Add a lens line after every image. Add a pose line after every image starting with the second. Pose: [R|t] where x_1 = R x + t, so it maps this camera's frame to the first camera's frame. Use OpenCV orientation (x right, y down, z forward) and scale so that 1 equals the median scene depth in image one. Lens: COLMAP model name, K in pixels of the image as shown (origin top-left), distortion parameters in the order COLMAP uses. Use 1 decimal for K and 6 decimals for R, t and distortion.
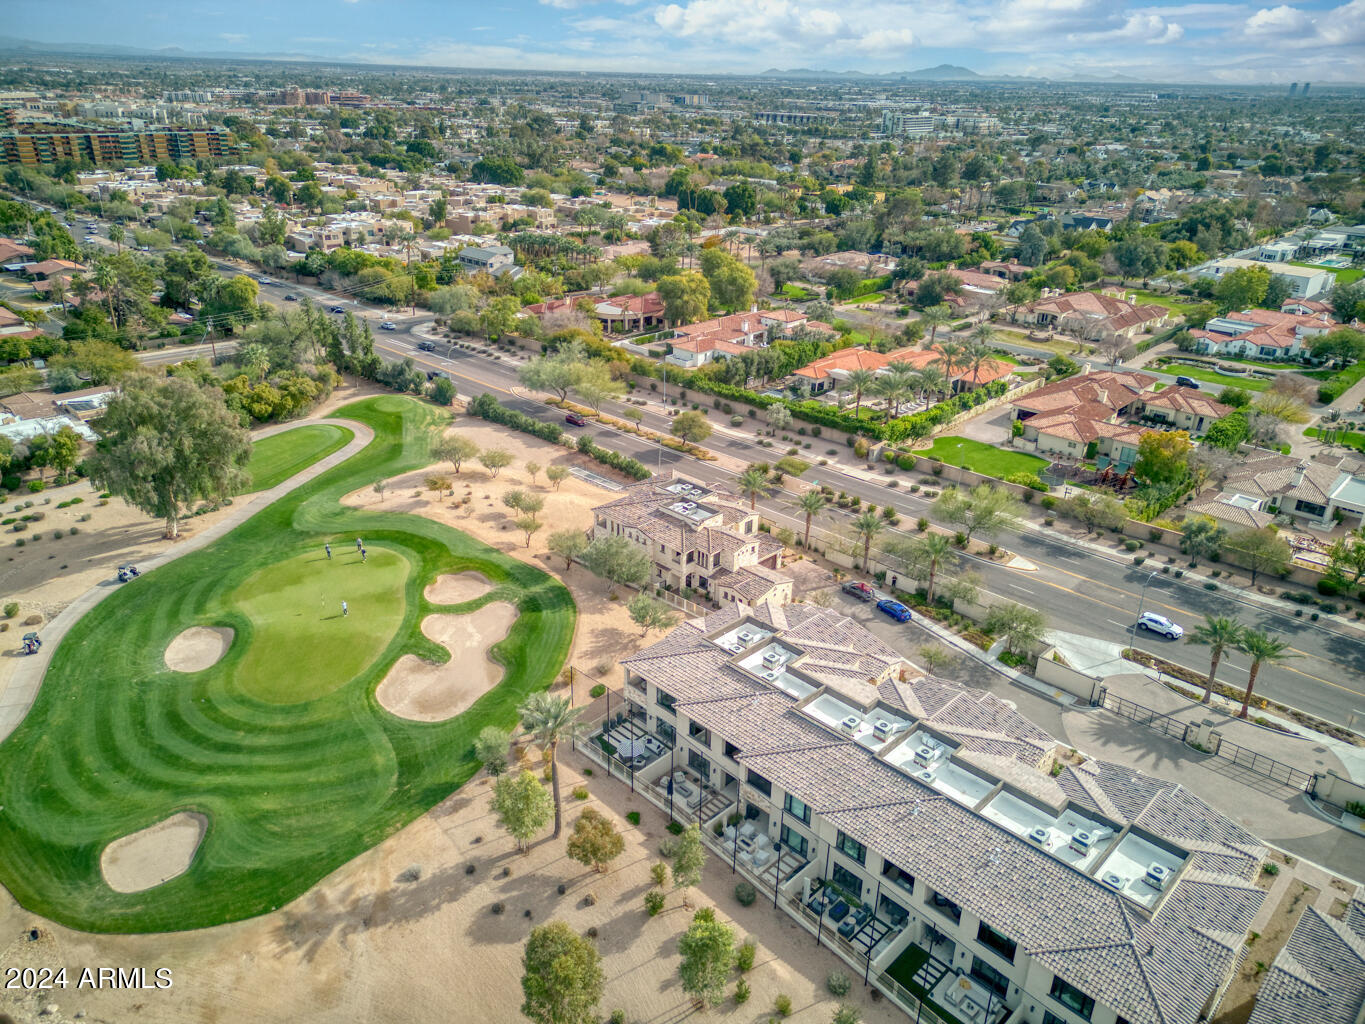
lens RADIAL K [[947.9, 0, 678.5], [0, 947.9, 508.9], [0, 0, 1]] dist [0.083594, -0.082259]
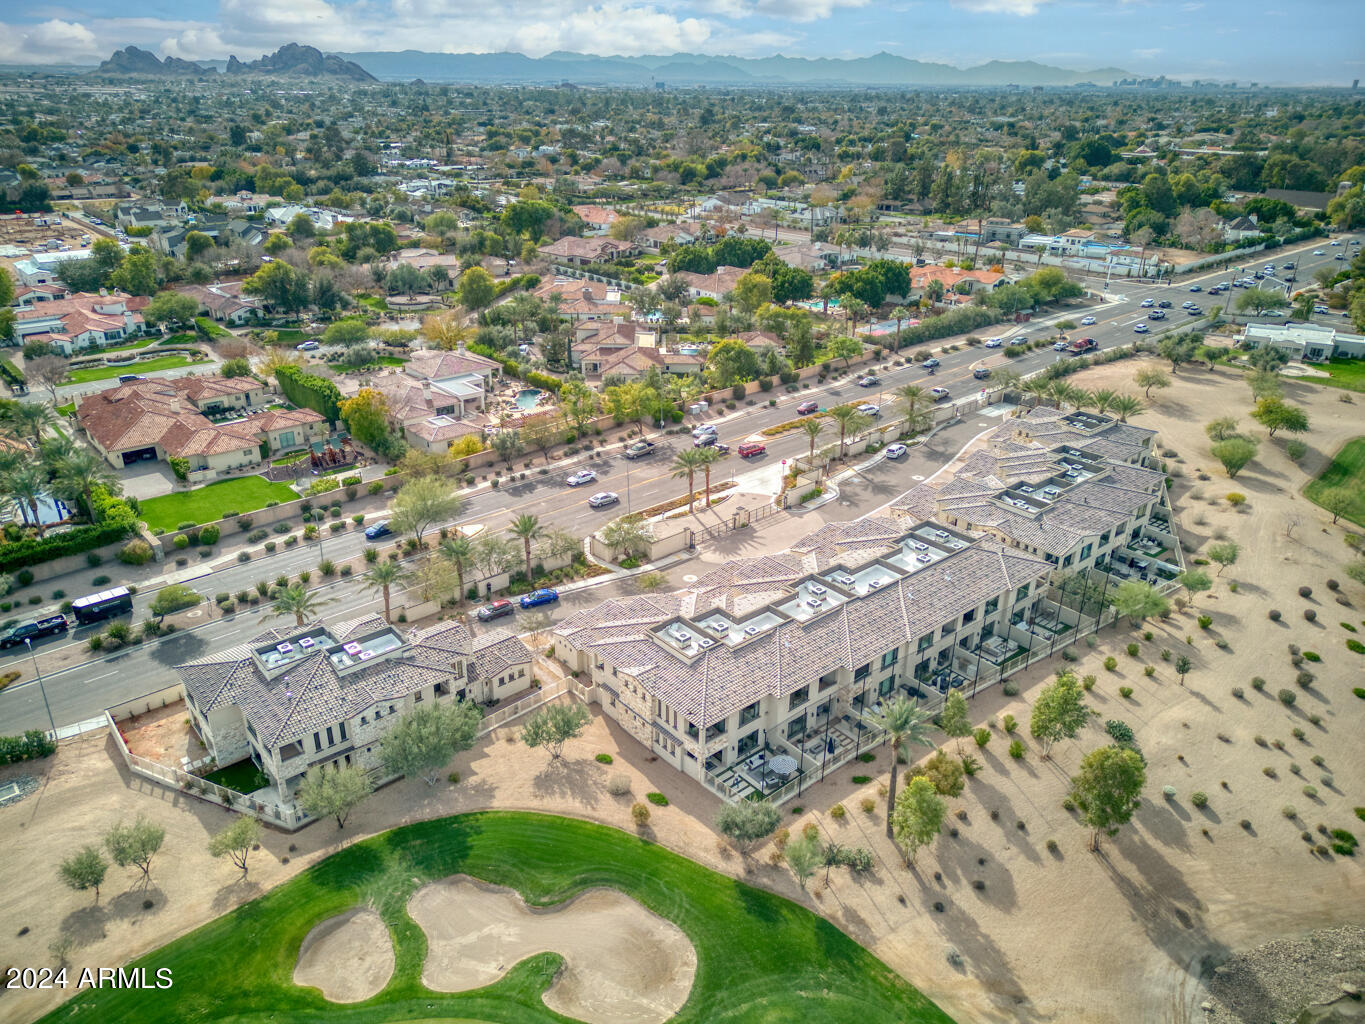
lens RADIAL K [[949.7, 0, 673.9], [0, 949.7, 511.0], [0, 0, 1]] dist [0.083990, -0.078047]
pose [[0.088544, -0.428847, 0.899027, -0.629449], [0.403066, 0.840801, 0.361375, -0.279343], [-0.910877, 0.330370, 0.247302, 0.581640]]
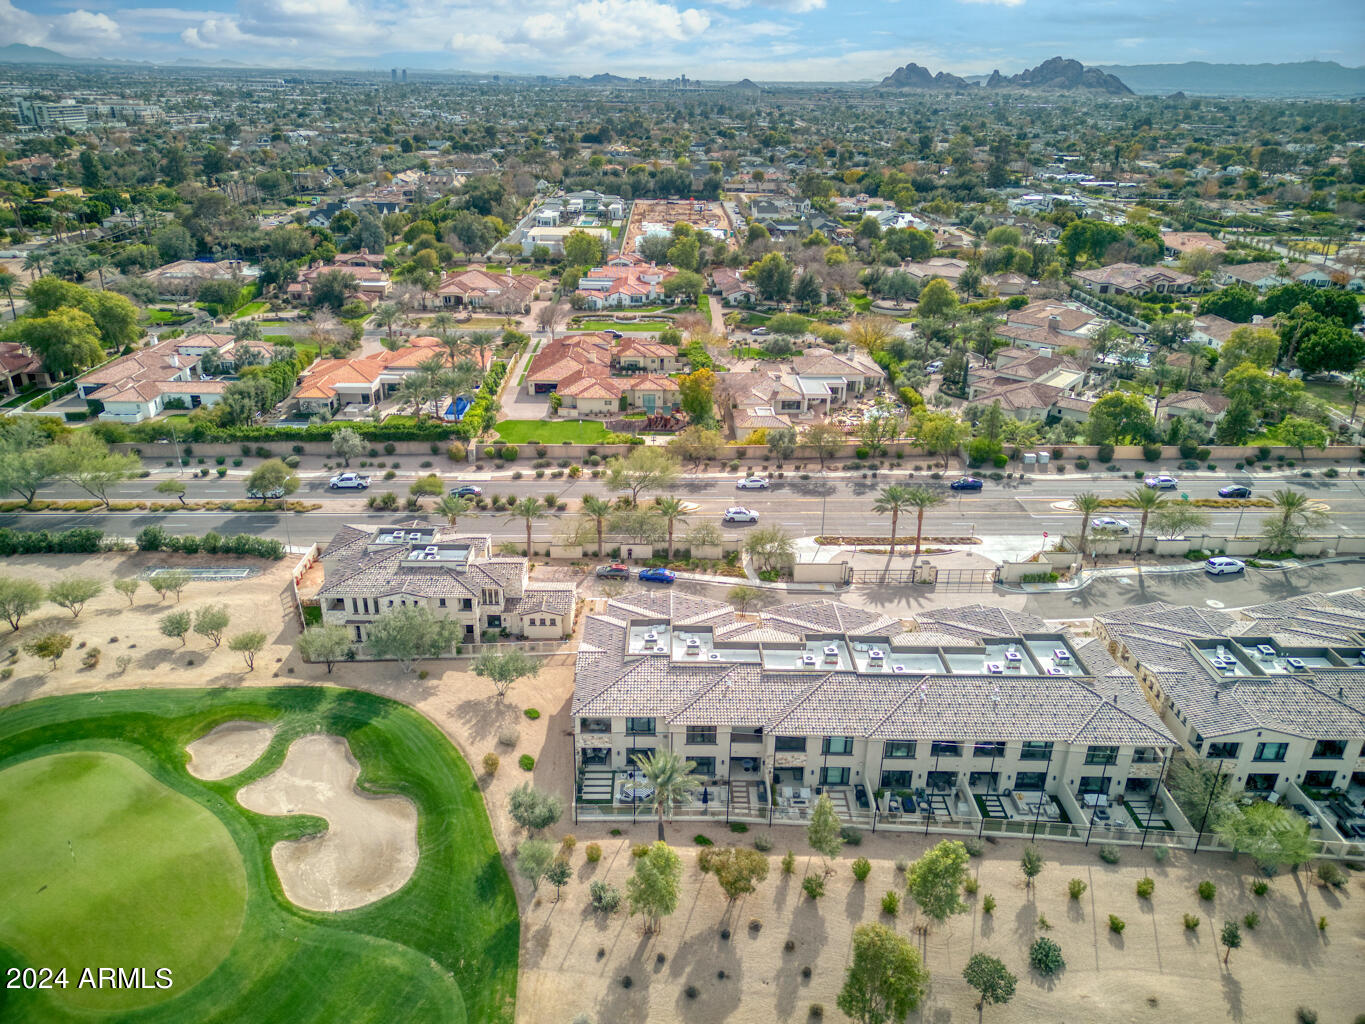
lens RADIAL K [[947.9, 0, 678.5], [0, 947.9, 508.9], [0, 0, 1]] dist [0.083594, -0.082259]
pose [[0.703962, -0.299229, 0.644127, -0.416672], [0.290673, 0.948868, 0.123121, -0.088757], [-0.648033, 0.100558, 0.754945, 0.171159]]
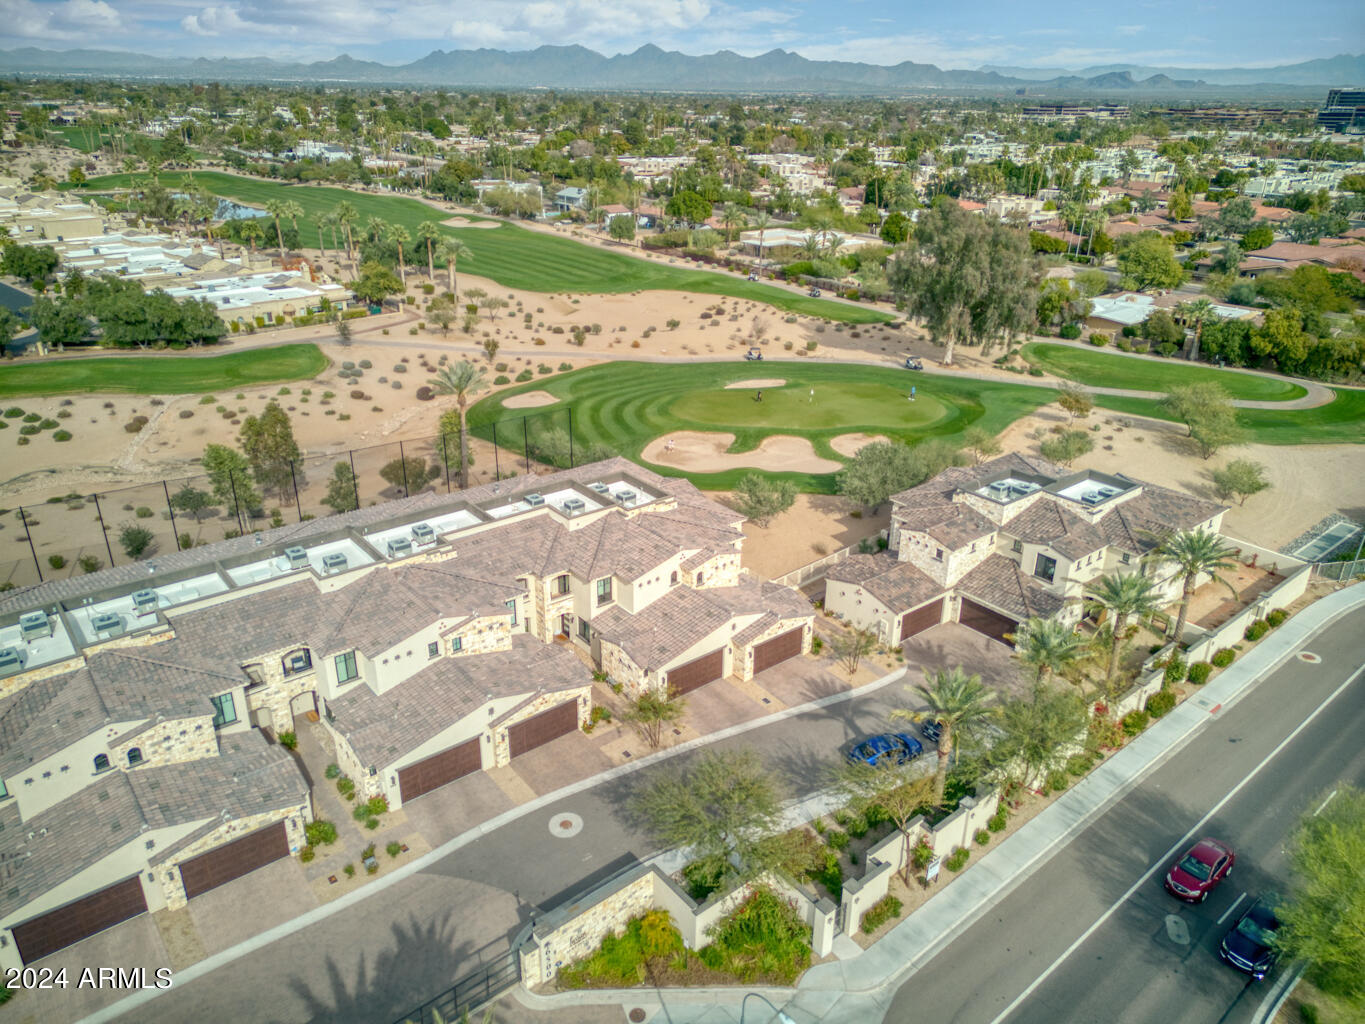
lens RADIAL K [[947.9, 0, 678.5], [0, 947.9, 508.9], [0, 0, 1]] dist [0.083594, -0.082259]
pose [[-0.112386, 0.373836, -0.920661, 0.642416], [-0.419998, 0.821826, 0.384973, -0.141762], [0.900539, 0.429941, 0.064649, 0.807005]]
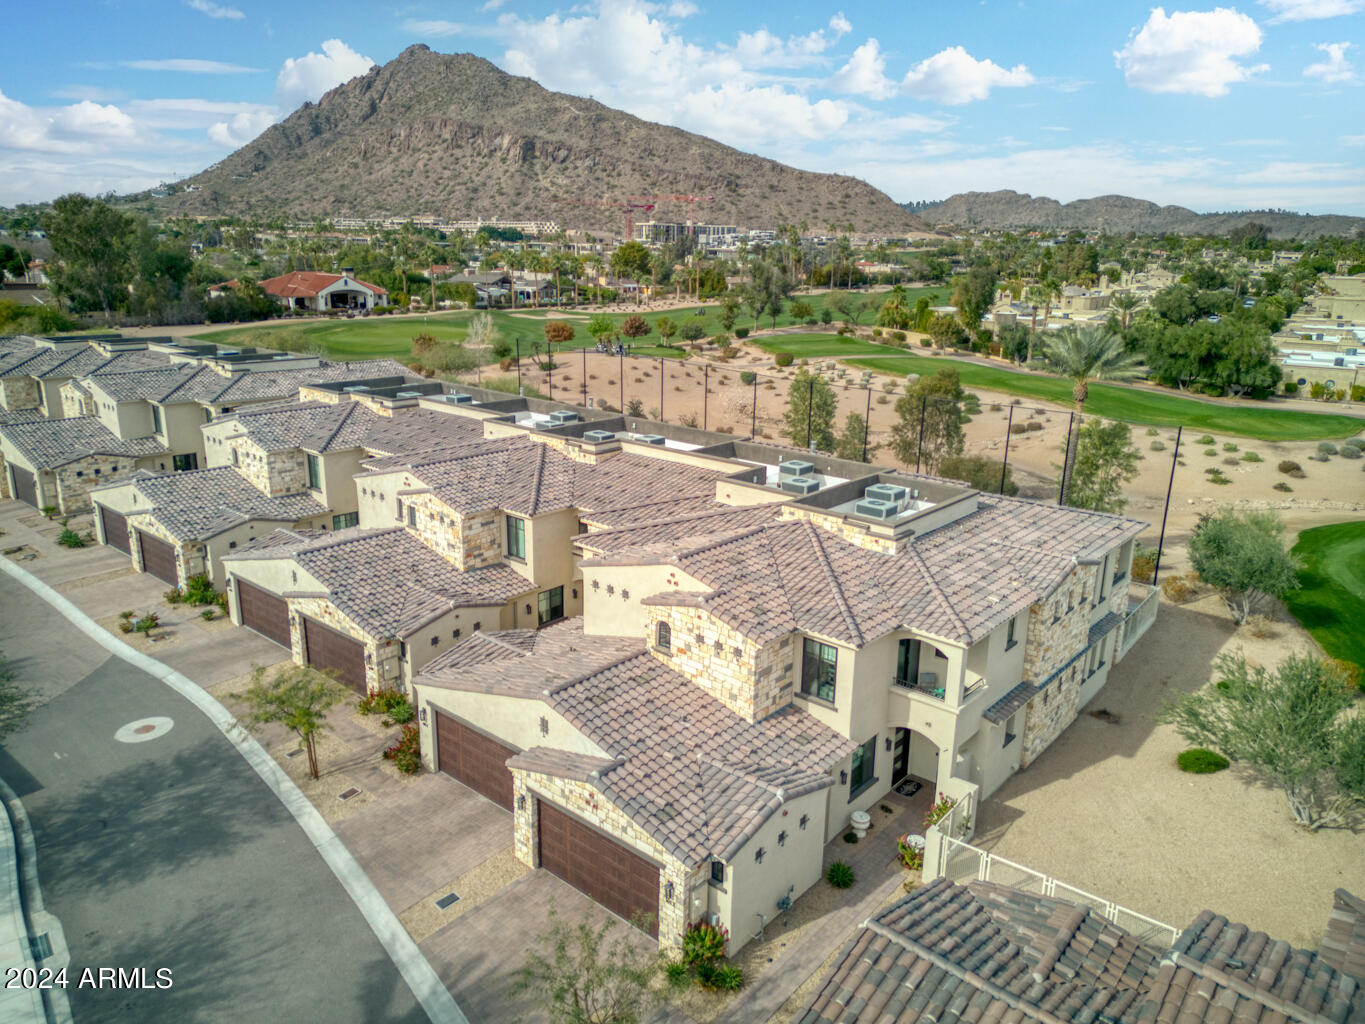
lens RADIAL K [[947.9, 0, 678.5], [0, 947.9, 508.9], [0, 0, 1]] dist [0.083594, -0.082259]
pose [[-0.996924, -0.018178, -0.076234, 0.120689], [-0.062657, 0.769165, 0.635971, -0.081185], [0.047076, 0.638791, -0.767939, 1.063427]]
